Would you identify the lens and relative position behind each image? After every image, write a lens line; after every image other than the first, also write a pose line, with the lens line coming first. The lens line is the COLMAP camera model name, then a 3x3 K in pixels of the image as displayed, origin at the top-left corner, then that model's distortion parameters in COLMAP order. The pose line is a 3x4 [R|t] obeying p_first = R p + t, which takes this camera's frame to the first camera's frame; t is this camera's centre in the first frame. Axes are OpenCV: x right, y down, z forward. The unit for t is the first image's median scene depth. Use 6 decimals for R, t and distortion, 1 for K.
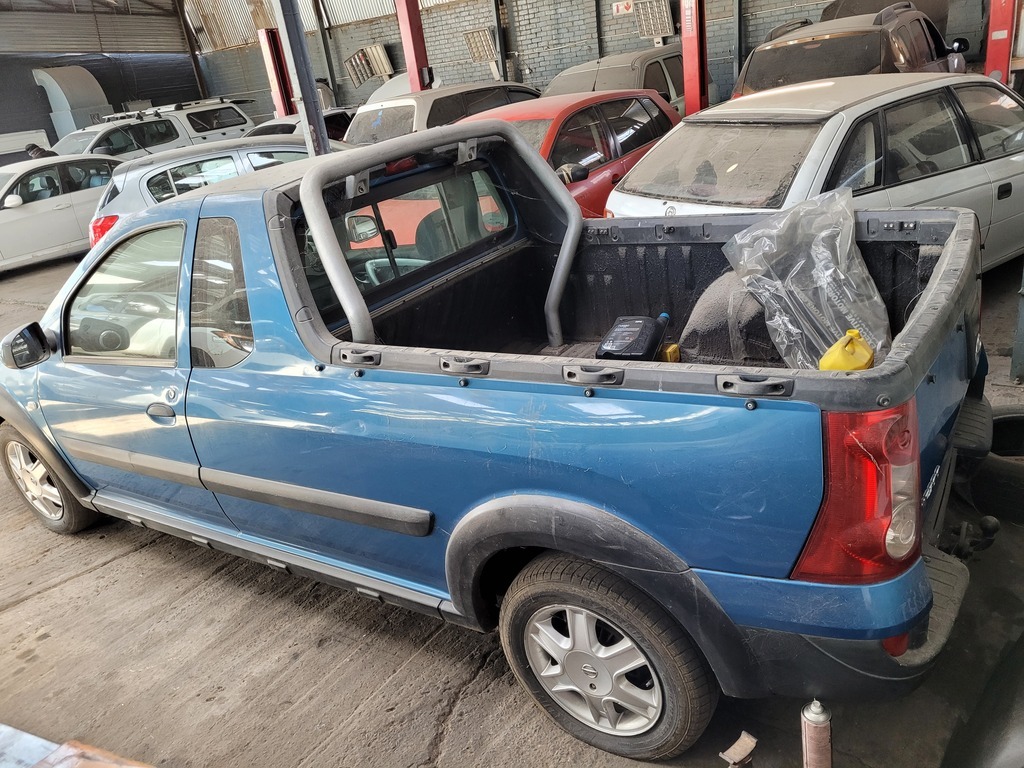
lens RADIAL K [[775.2, 0, 512.0], [0, 775.2, 384.0], [0, 0, 1]] dist [0.054709, -0.056545]
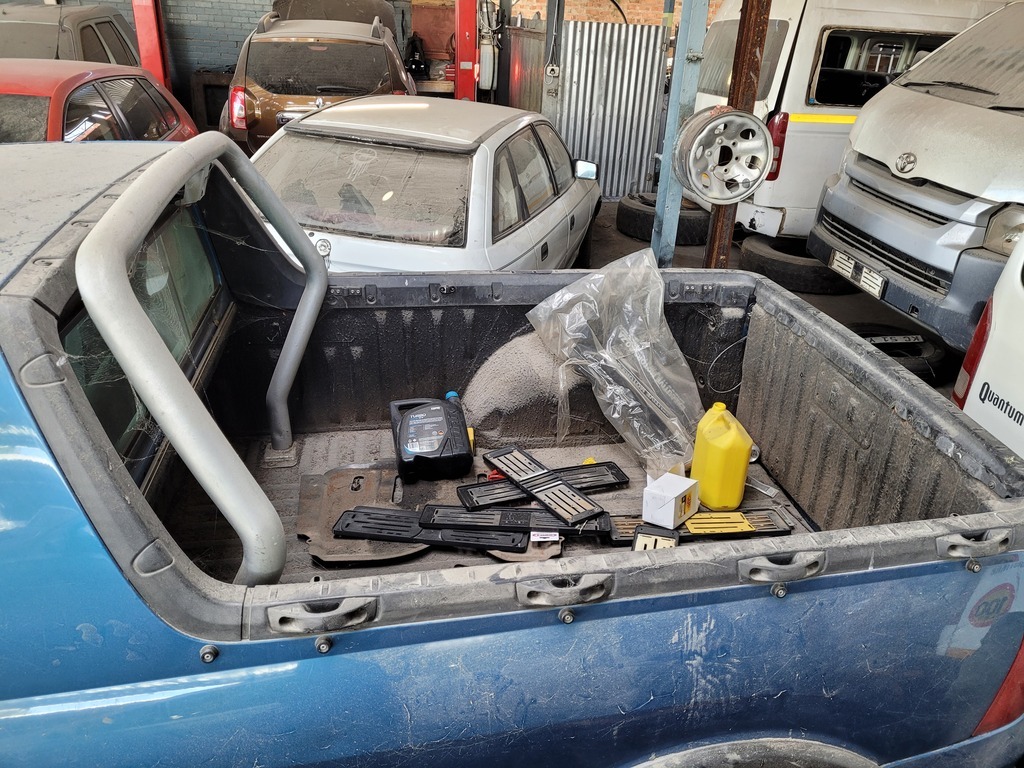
lens RADIAL K [[775.2, 0, 512.0], [0, 775.2, 384.0], [0, 0, 1]] dist [0.054709, -0.056545]
pose [[0.714719, -0.136322, 0.685998, -0.306553], [0.121055, 0.990129, 0.070636, -0.144929], [-0.688856, 0.032559, 0.724167, 0.359700]]
